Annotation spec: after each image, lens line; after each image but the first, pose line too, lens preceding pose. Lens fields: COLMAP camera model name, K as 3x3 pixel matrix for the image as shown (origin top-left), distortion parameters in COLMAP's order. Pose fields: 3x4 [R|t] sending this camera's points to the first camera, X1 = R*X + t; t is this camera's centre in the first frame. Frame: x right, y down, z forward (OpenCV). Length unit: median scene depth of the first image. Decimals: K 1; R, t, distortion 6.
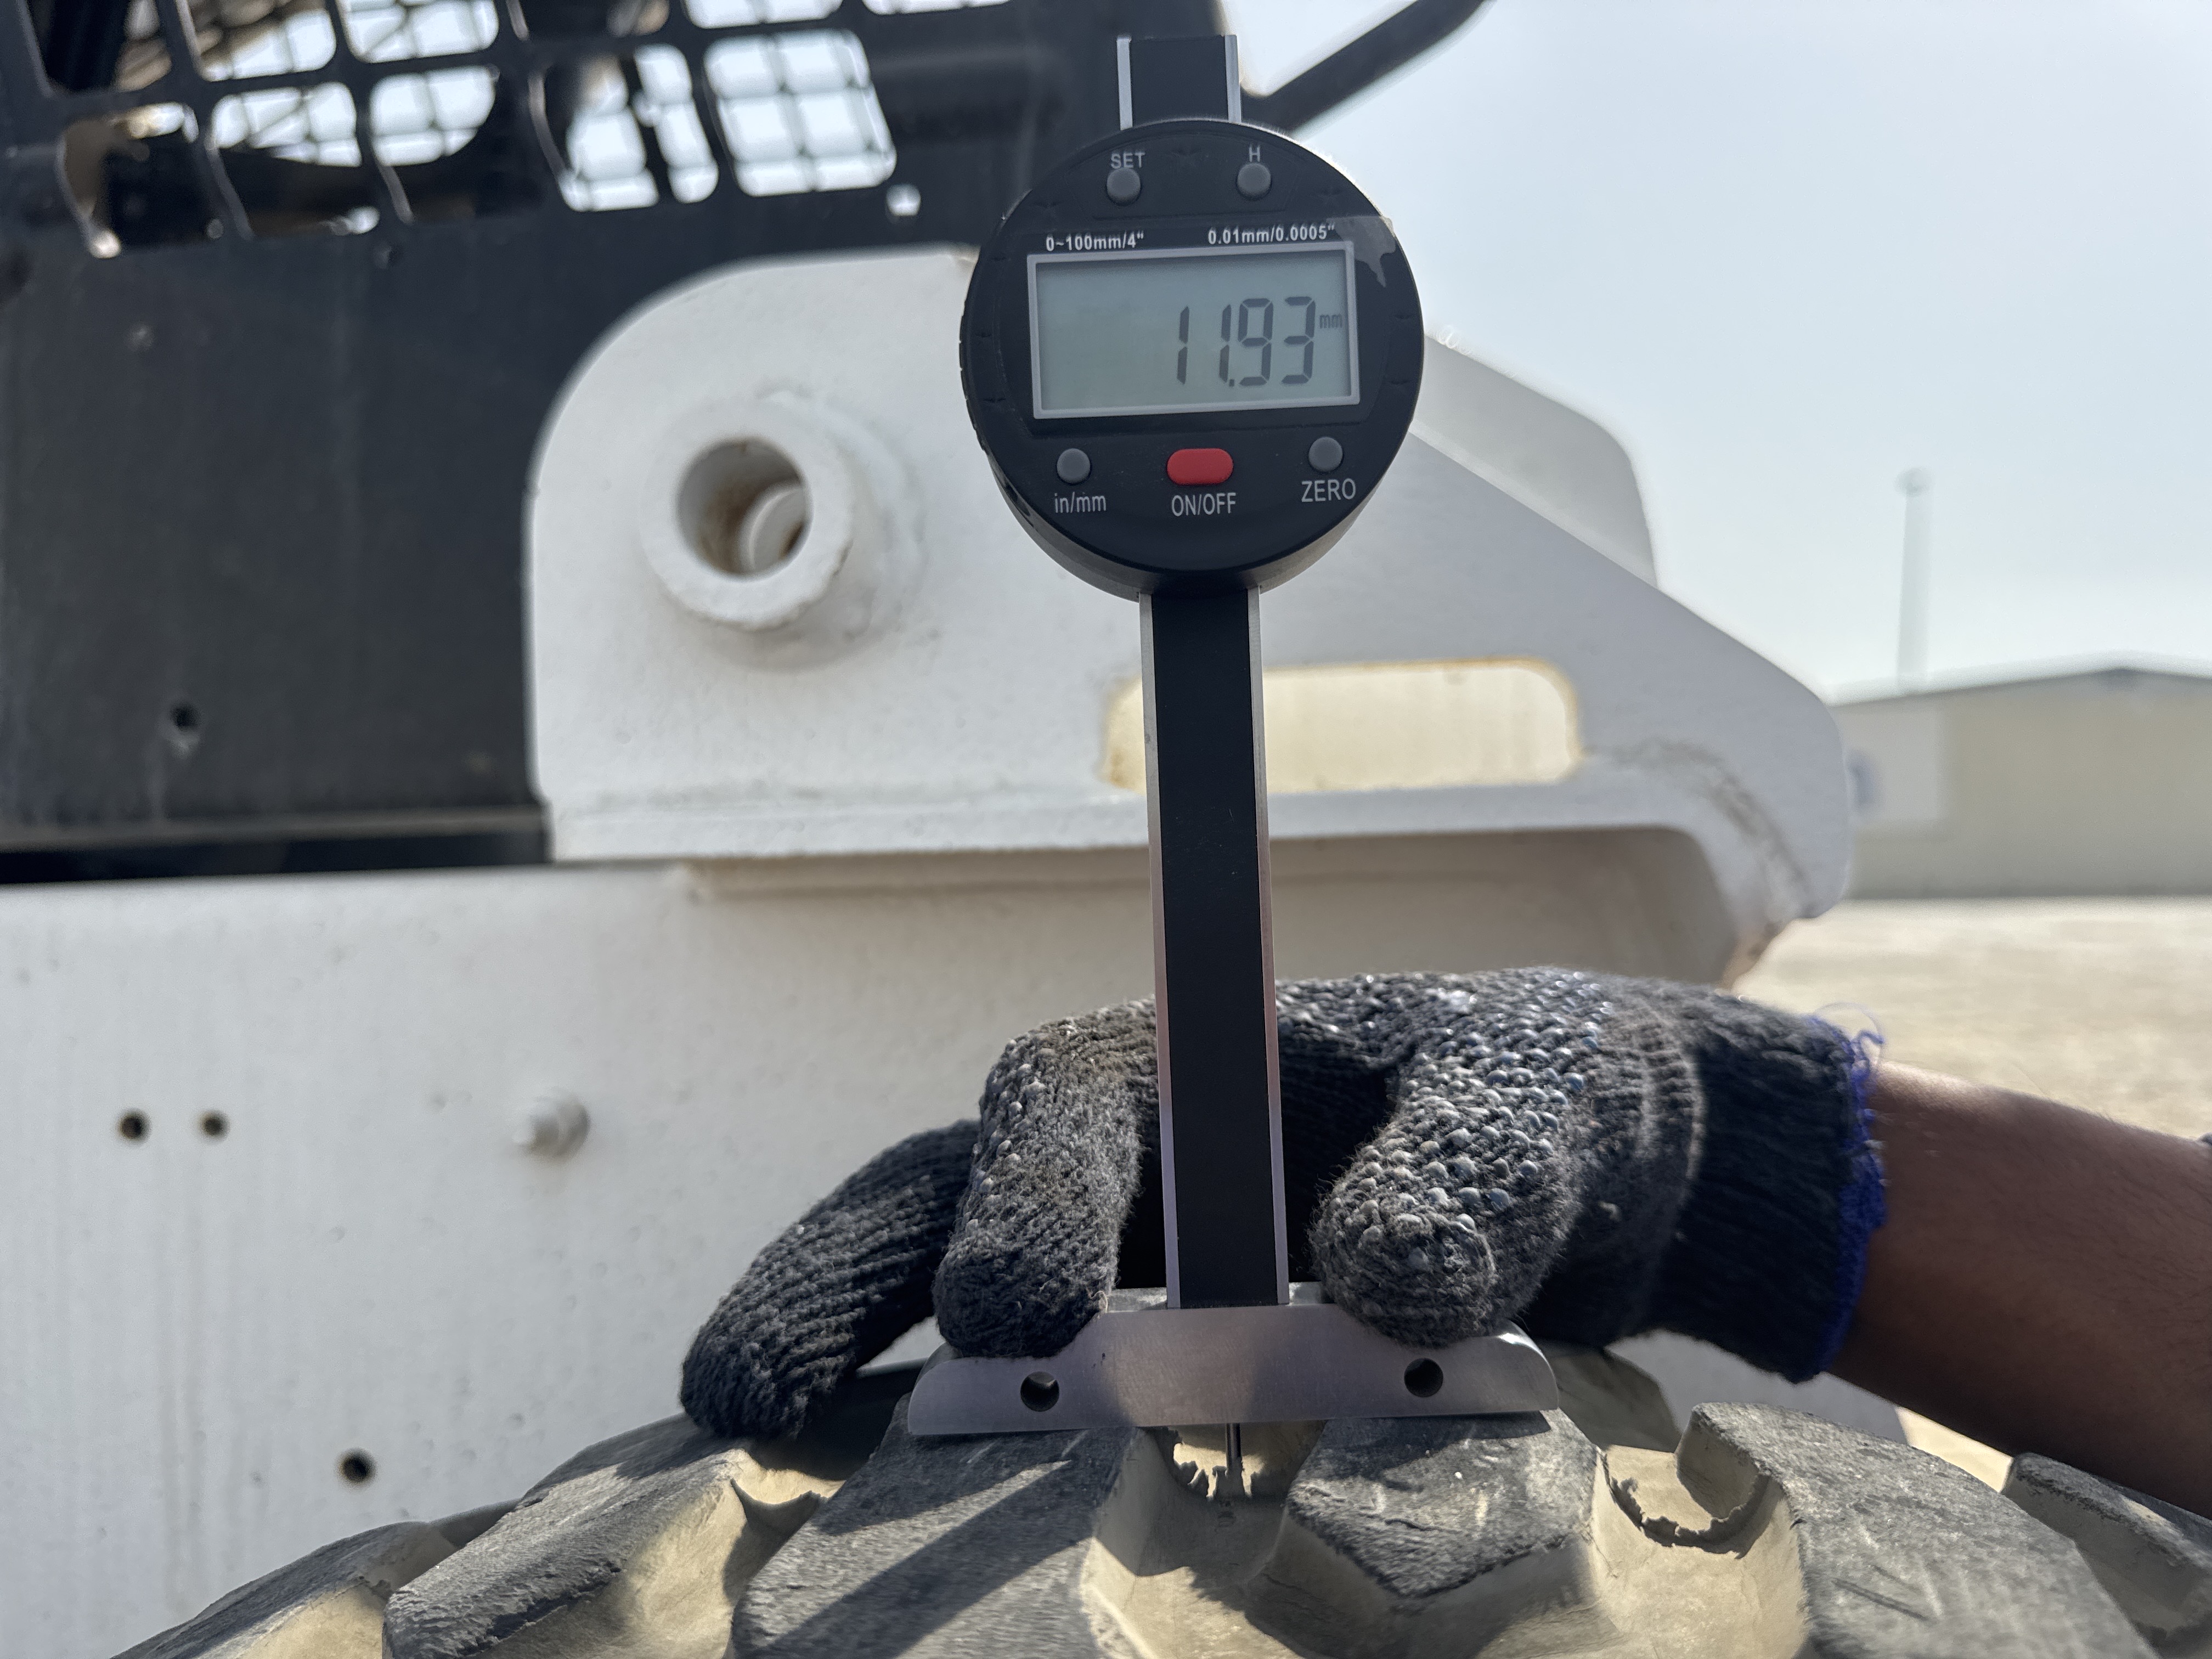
lens RADIAL K [[1652.3, 0, 1121.5], [0, 1652.3, 835.6], [0, 0, 1]] dist [-0.000242, -0.028629]
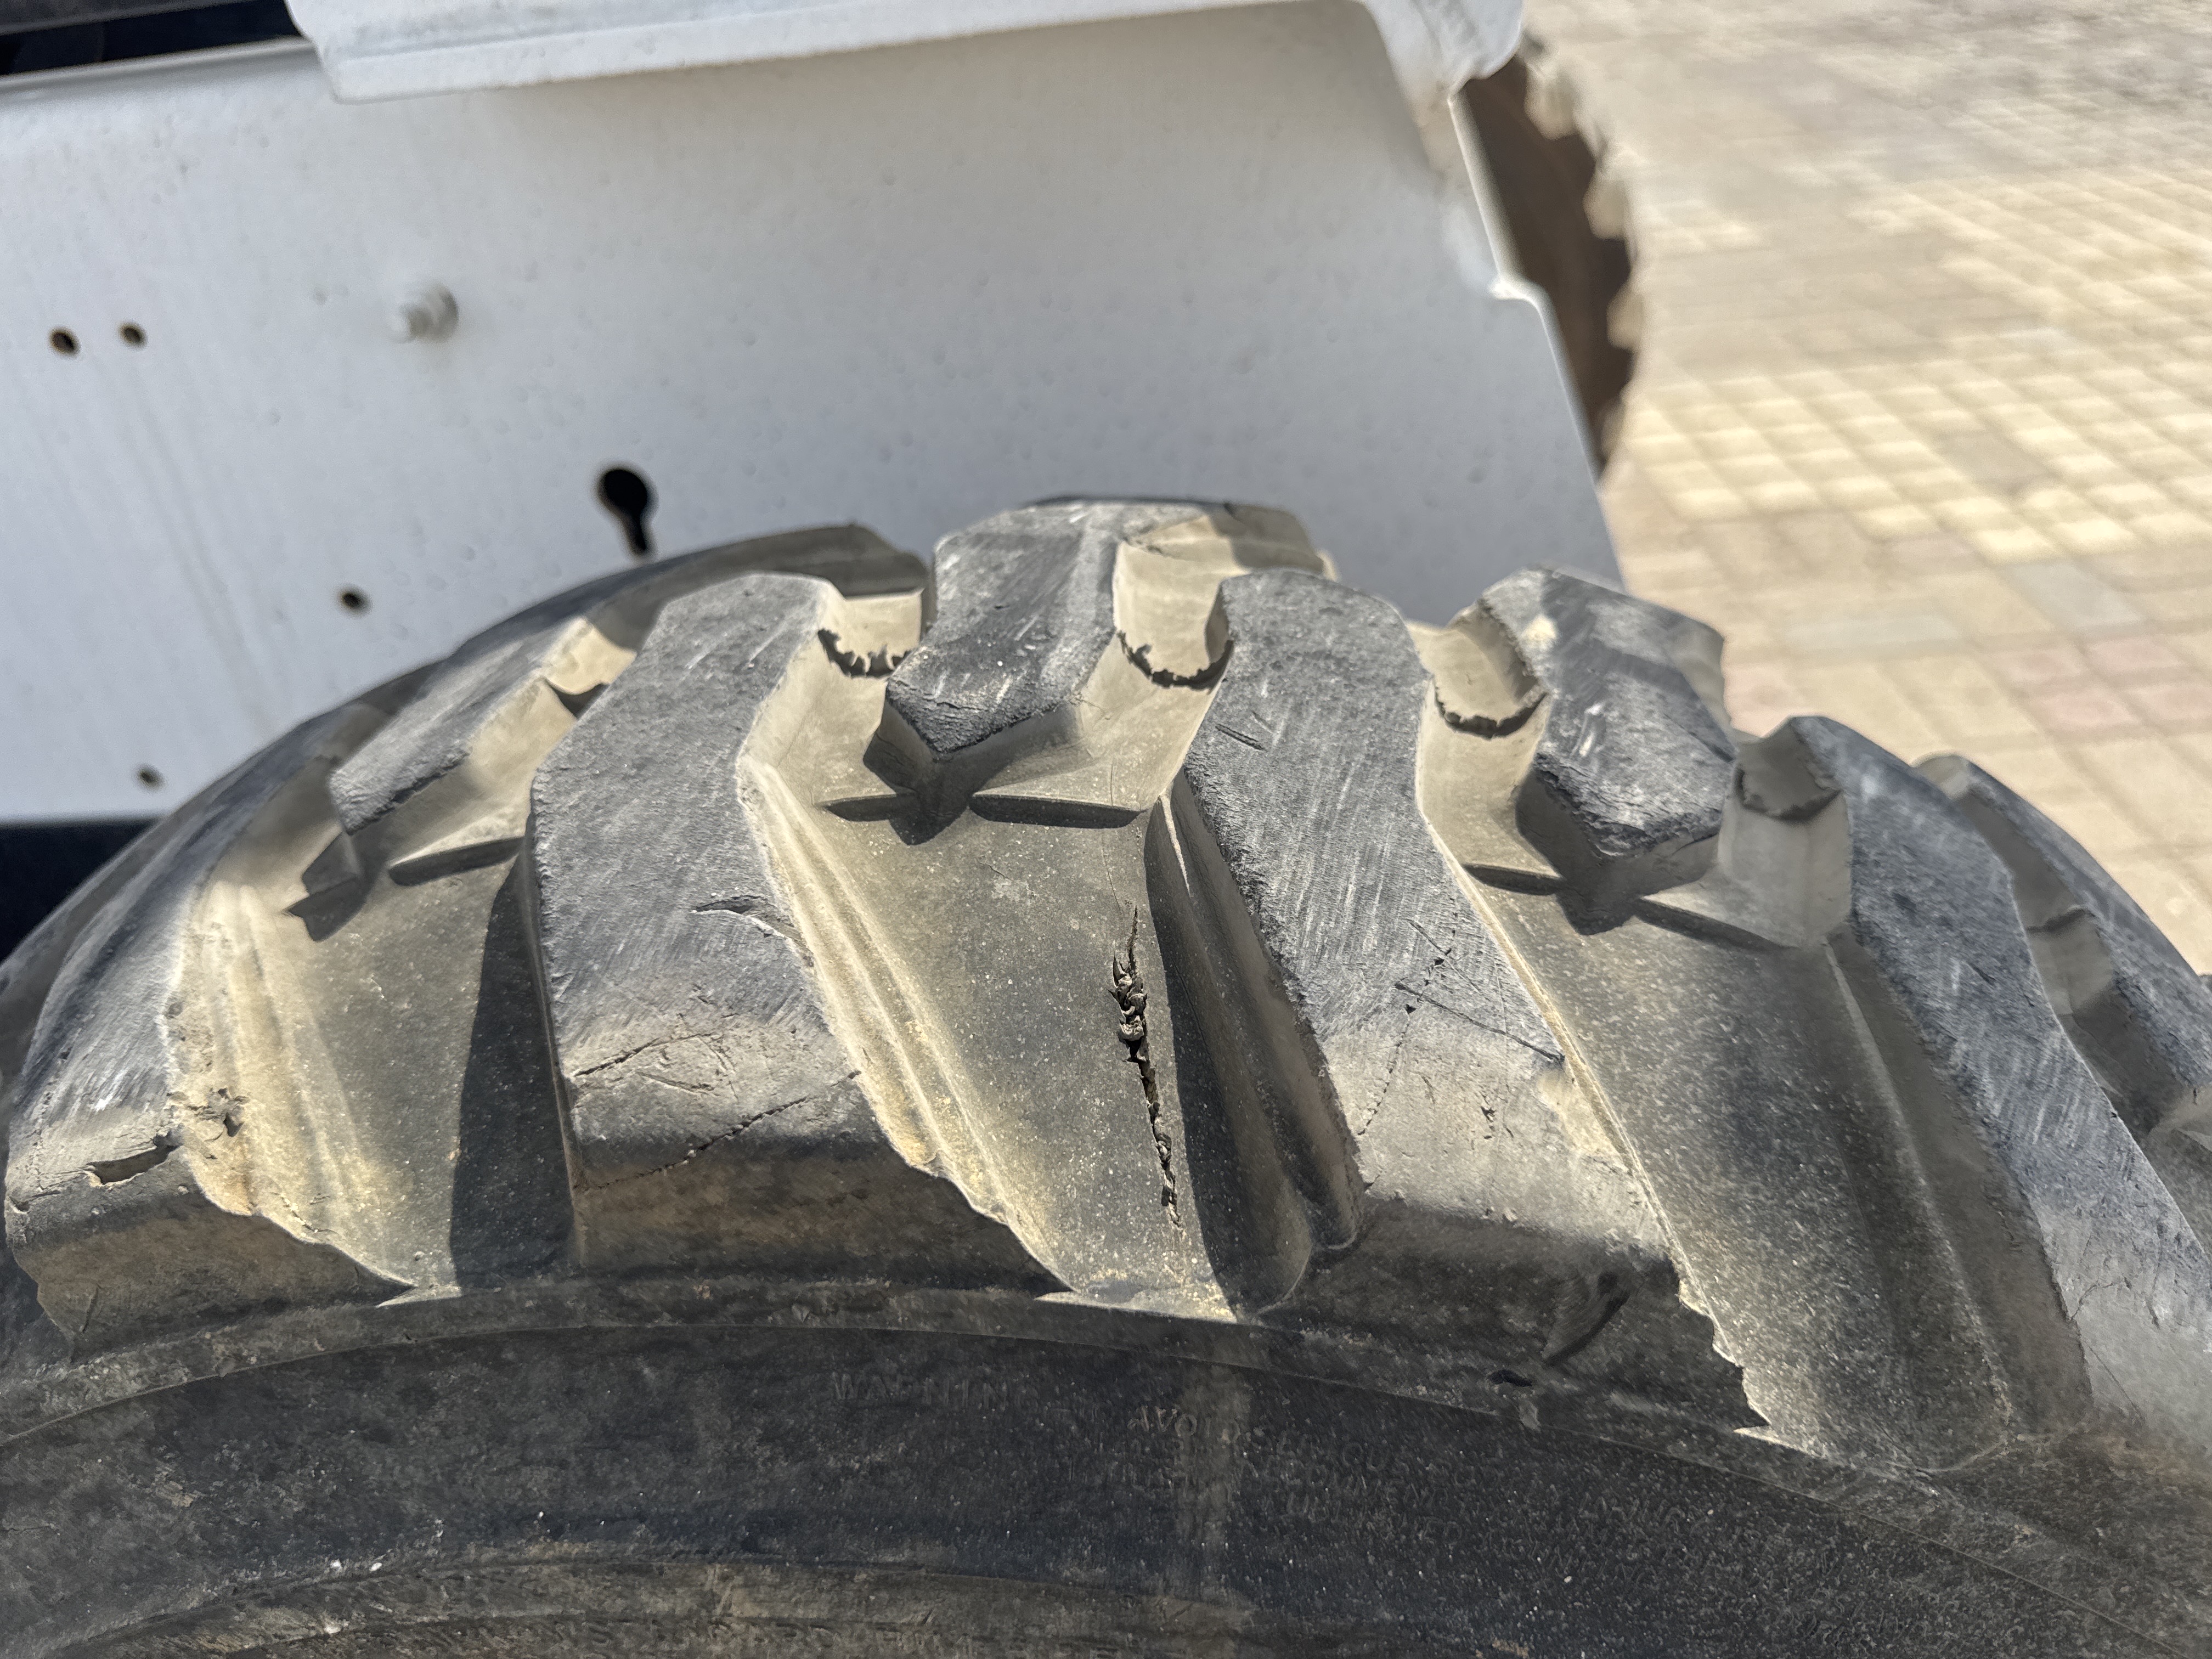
lens RADIAL K [[1652.3, 0, 1101.0], [0, 1652.3, 836.6], [0, 0, 1]] dist [-0.000242, -0.028629]
pose [[0.996852, -0.064617, -0.045942, 0.335265], [0.079274, 0.821563, 0.564579, -0.299666], [0.001263, -0.566444, 0.824099, -0.294419]]
